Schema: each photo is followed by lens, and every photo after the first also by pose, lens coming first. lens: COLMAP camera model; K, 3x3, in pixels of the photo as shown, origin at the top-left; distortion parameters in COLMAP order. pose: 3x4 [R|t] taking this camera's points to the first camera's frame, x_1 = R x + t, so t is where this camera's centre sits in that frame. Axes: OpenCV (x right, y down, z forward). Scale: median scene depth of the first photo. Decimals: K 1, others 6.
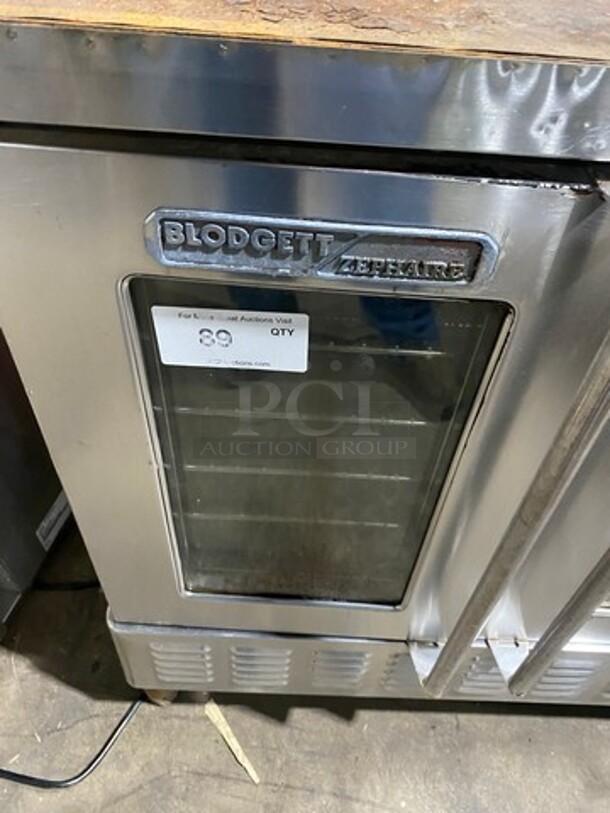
lens RADIAL K [[614.6, 0, 303.0], [0, 614.6, 411.4], [0, 0, 1]] dist [0.003998, -0.013150]
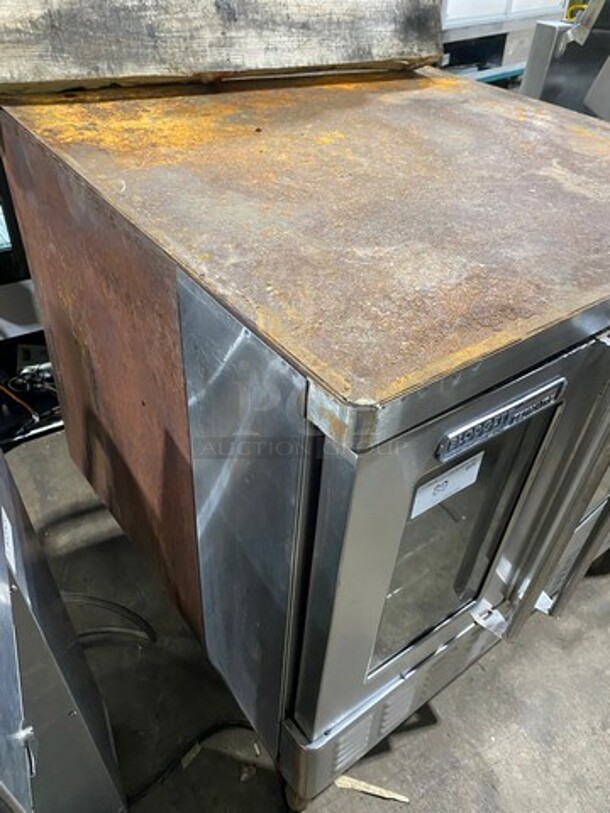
lens RADIAL K [[614.6, 0, 306.9], [0, 614.6, 408.8], [0, 0, 1]] dist [0.003998, -0.013150]
pose [[0.784722, -0.403866, 0.470216, -0.487764], [0.445591, 0.894888, 0.024989, -0.220900], [-0.430883, 0.189914, 0.882198, -0.152012]]
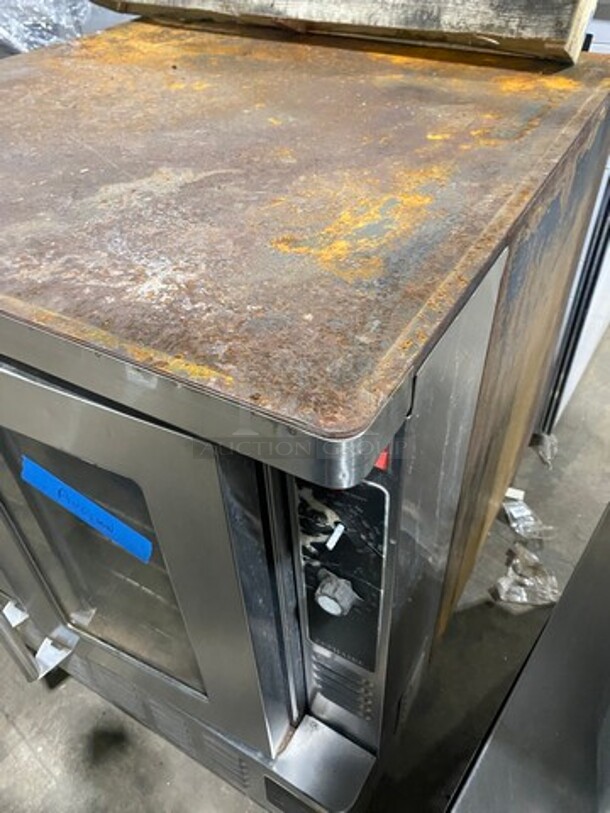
lens RADIAL K [[614.6, 0, 305.2], [0, 614.6, 404.7], [0, 0, 1]] dist [0.003998, -0.013150]
pose [[0.869901, 0.254056, -0.422762, 0.957076], [-0.302004, 0.952031, -0.049307, -0.124336], [0.389956, 0.170568, 0.904898, -0.037568]]
